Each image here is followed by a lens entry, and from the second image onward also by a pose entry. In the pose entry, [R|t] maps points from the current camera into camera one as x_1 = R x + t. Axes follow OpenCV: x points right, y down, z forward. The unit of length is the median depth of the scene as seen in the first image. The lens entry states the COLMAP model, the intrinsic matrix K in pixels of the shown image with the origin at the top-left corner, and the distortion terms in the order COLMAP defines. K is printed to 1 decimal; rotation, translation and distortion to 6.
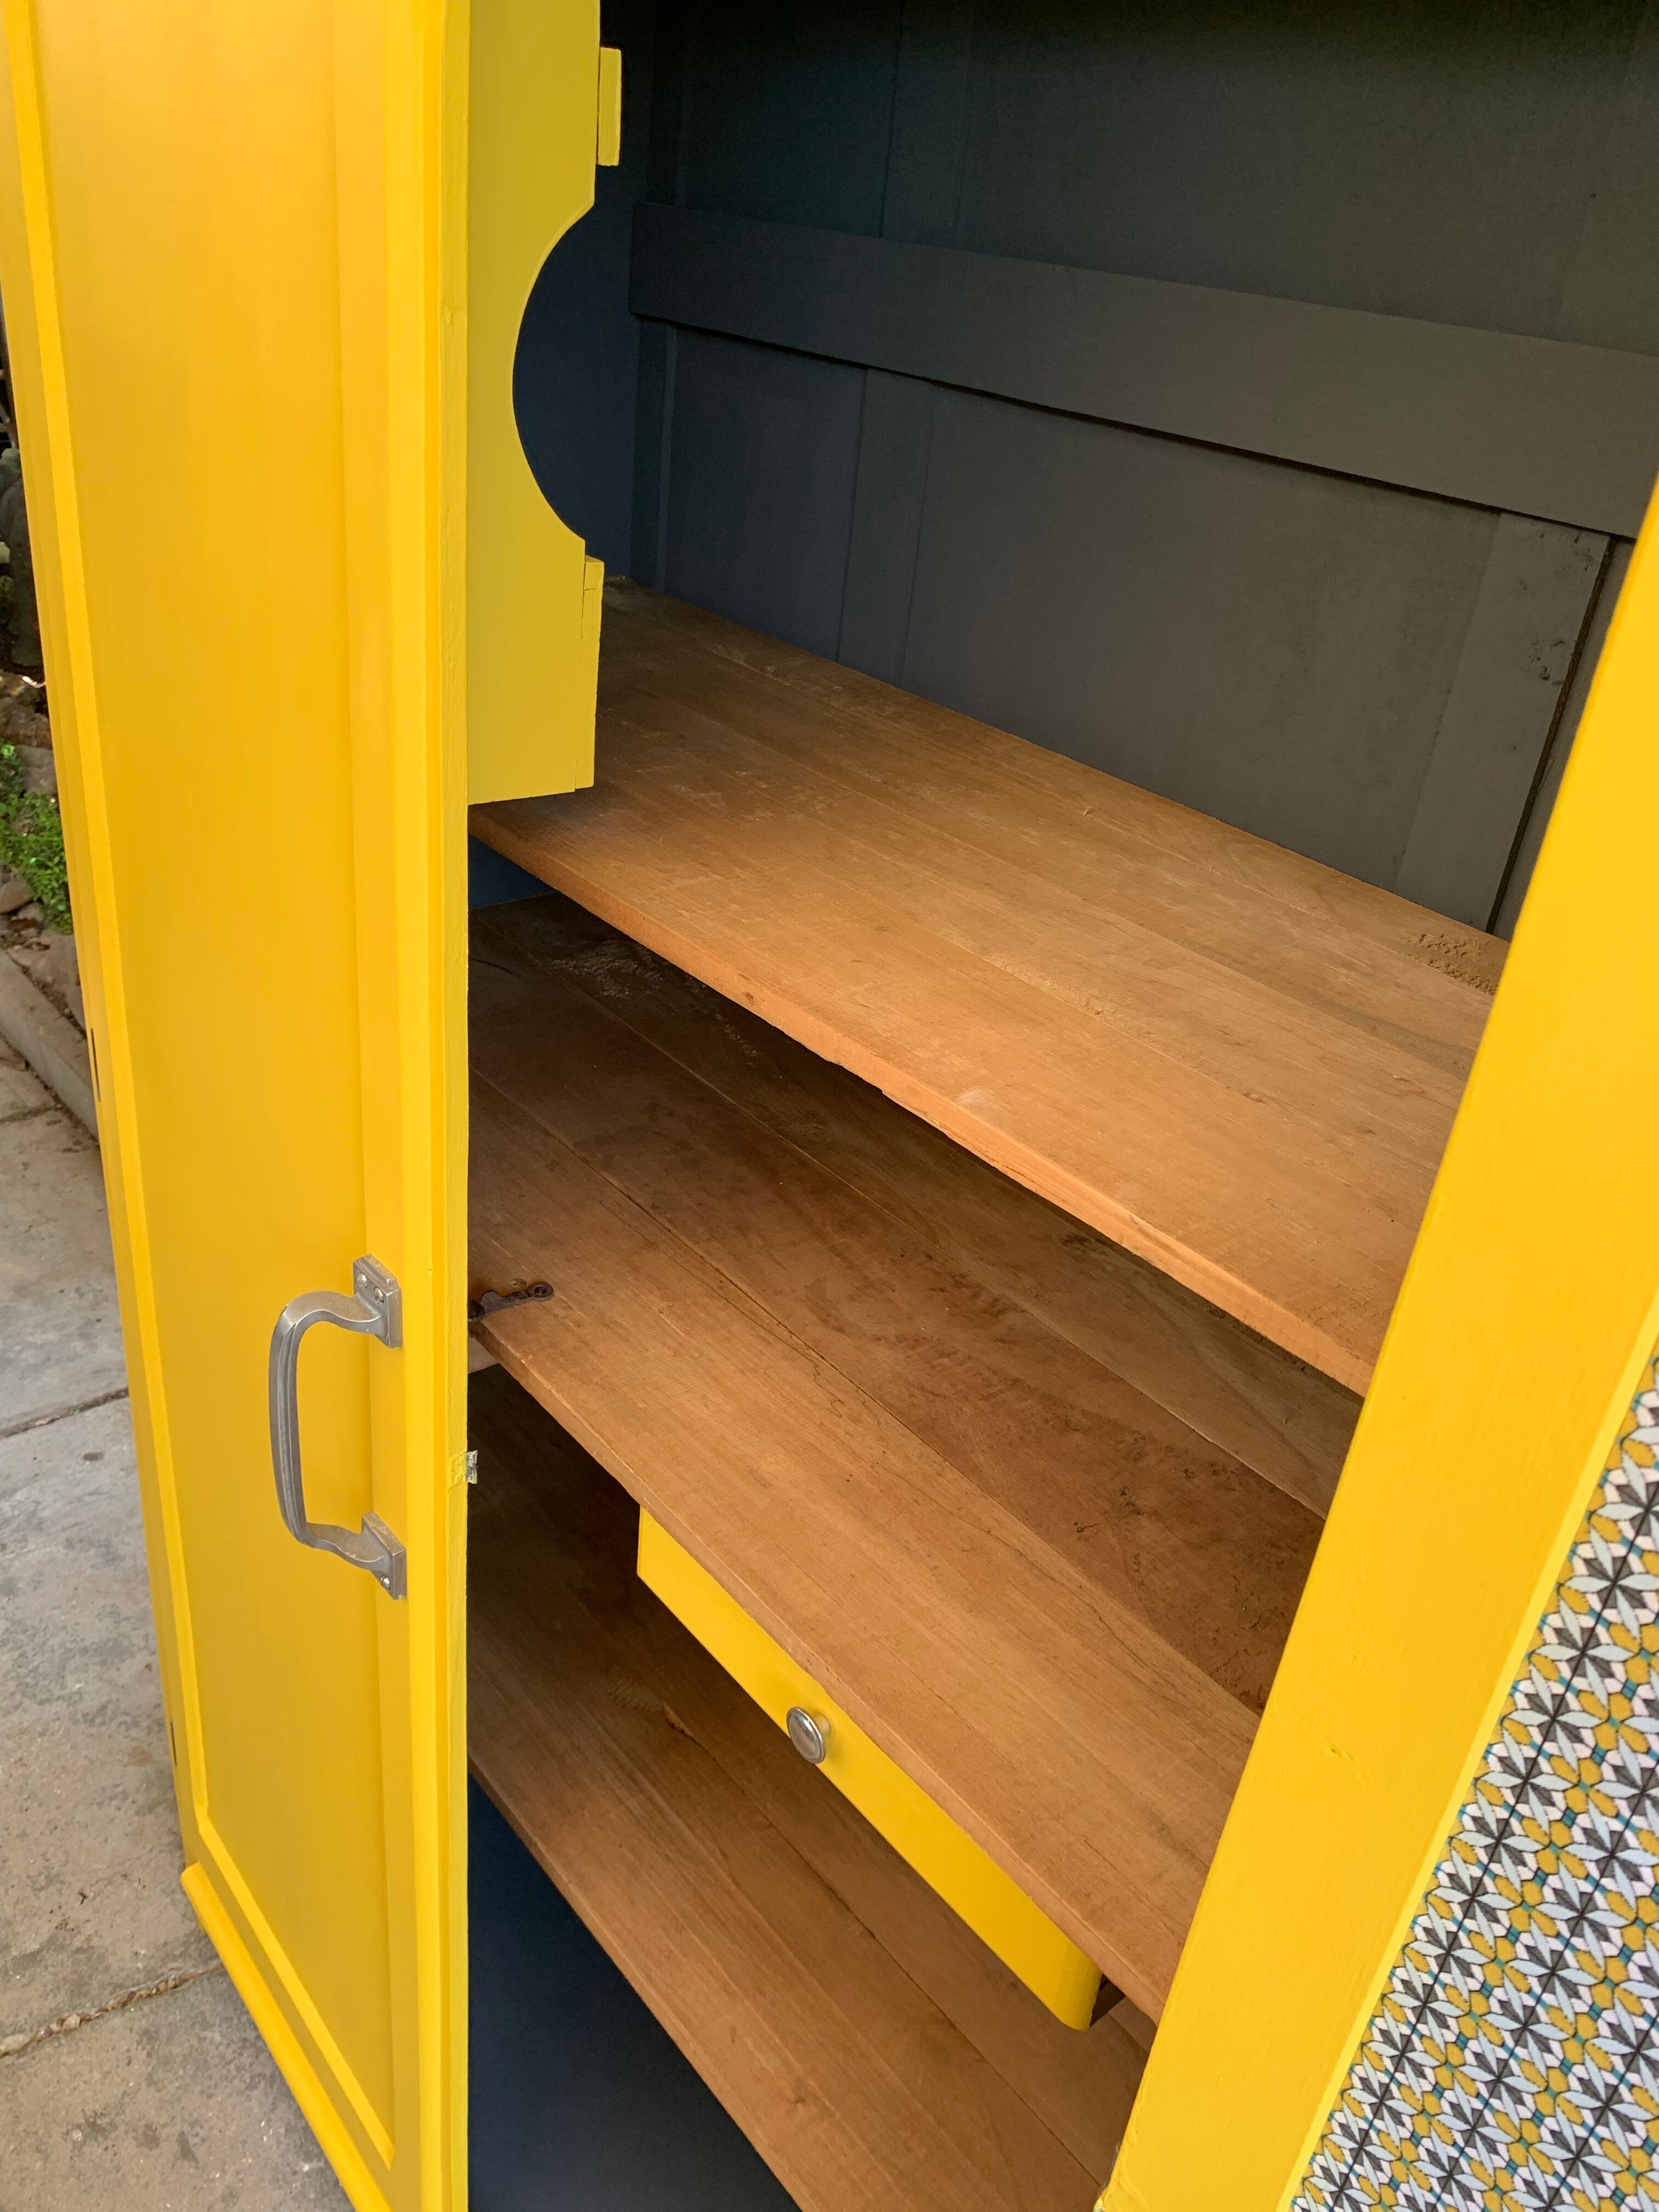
lens RADIAL K [[1694.9, 0, 840.7], [0, 1694.9, 1092.1], [0, 0, 1]] dist [0.014614, -0.012161]
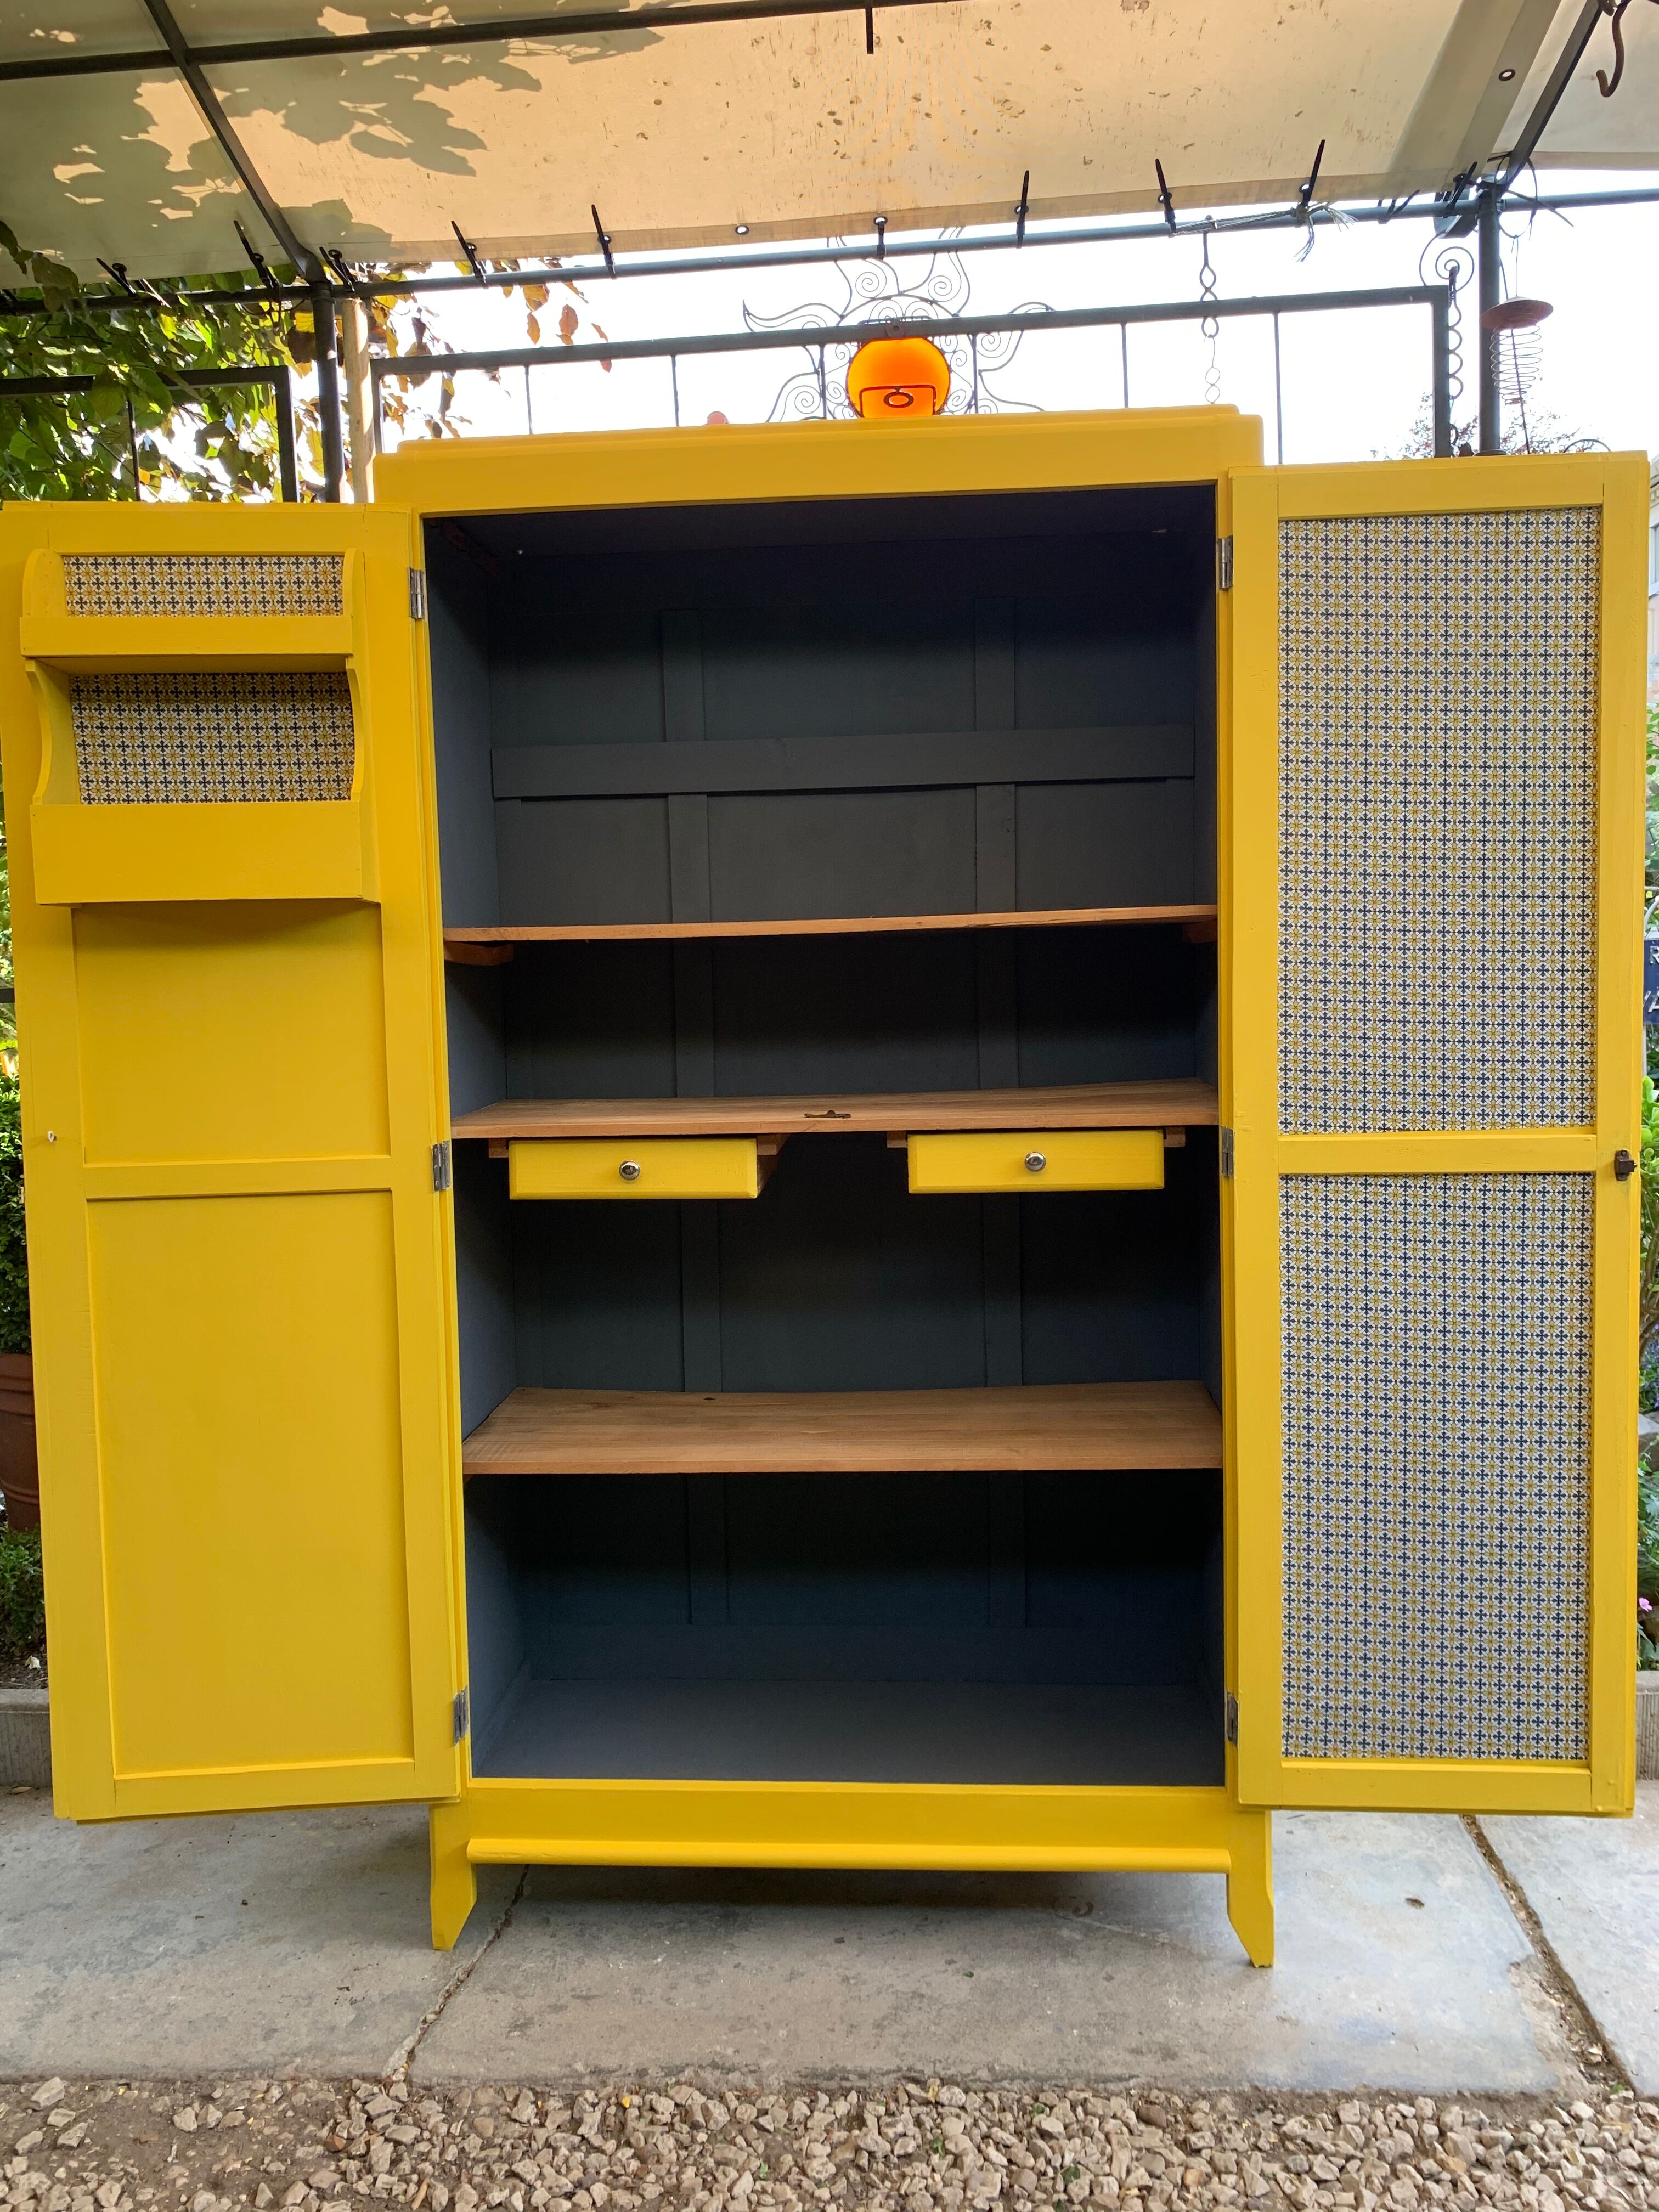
lens RADIAL K [[1694.9, 0, 826.9], [0, 1694.9, 1086.6], [0, 0, 1]] dist [0.014614, -0.012161]
pose [[0.688858, -0.167785, 0.705211, -1.751284], [0.428449, 0.878970, -0.209387, 0.564379], [-0.584727, 0.446385, 0.677373, -0.572740]]
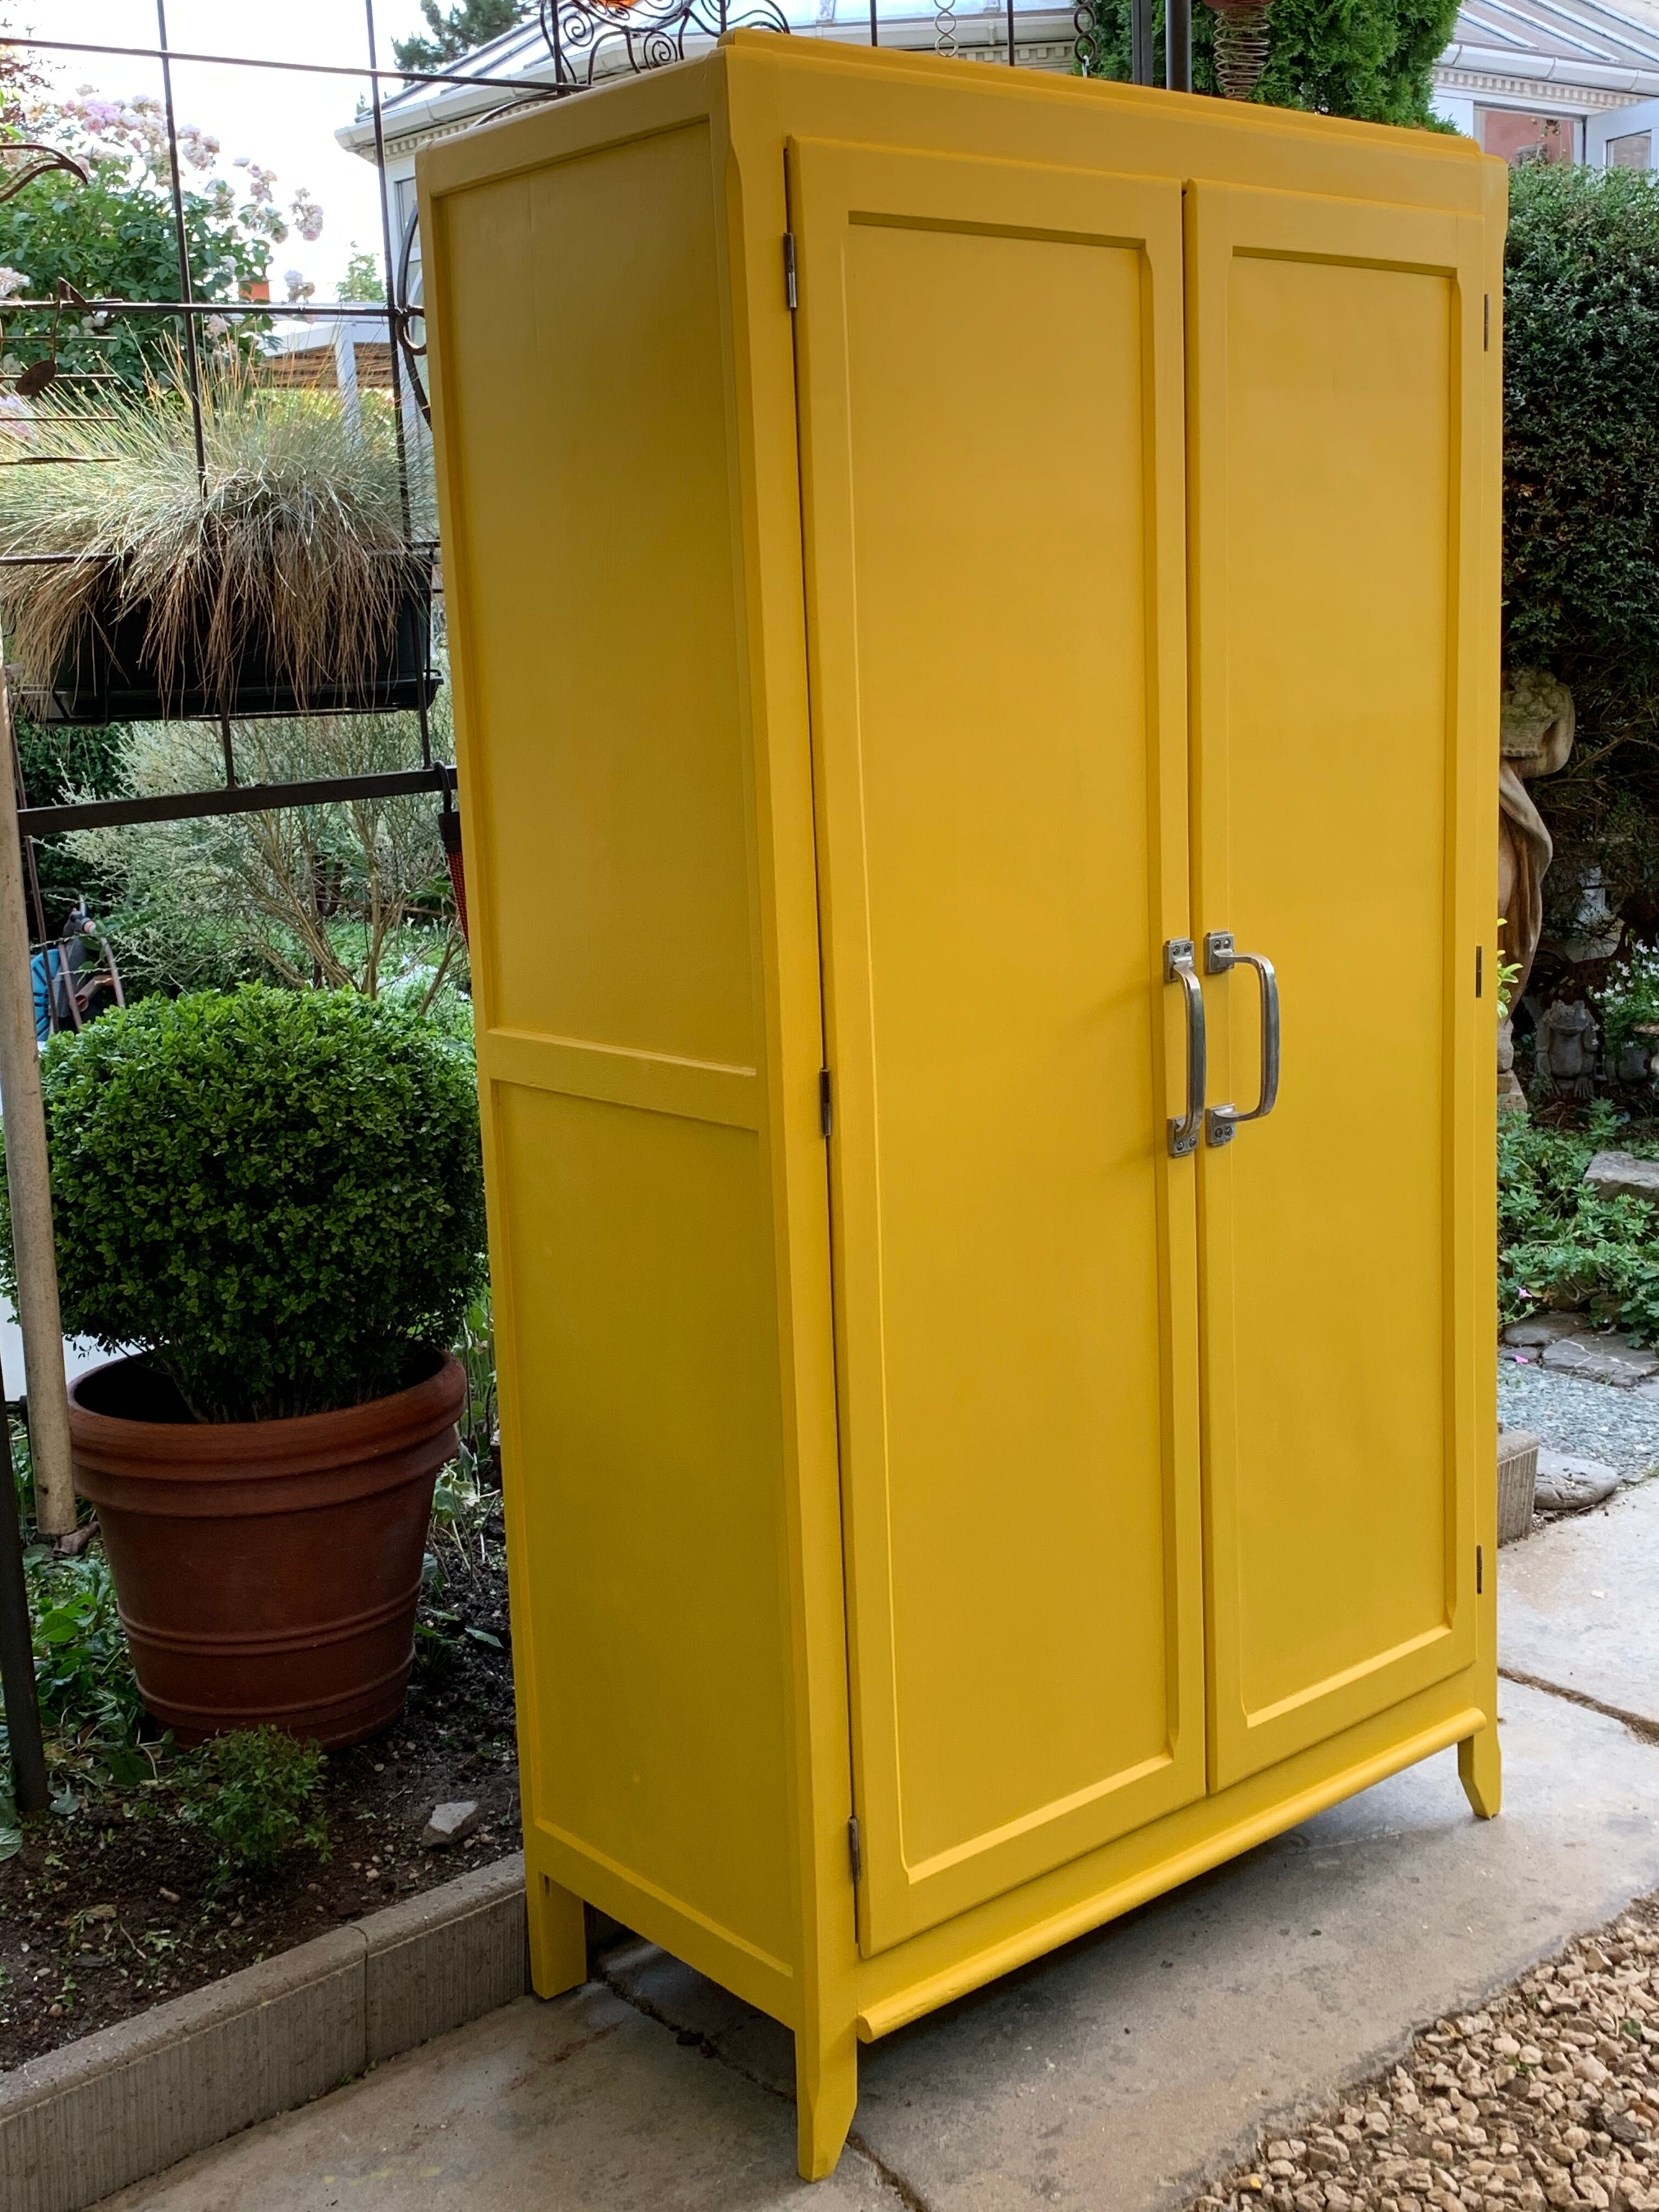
lens RADIAL K [[2543.7, 0, 833.7], [0, 2543.7, 1059.1], [0, 0, 1]] dist [0.011788, 0.000000]
pose [[-0.009311, -0.270518, 0.962670, -2.789687], [0.512615, 0.825298, 0.236873, -0.604111], [-0.858568, 0.495685, 0.130987, 0.932282]]
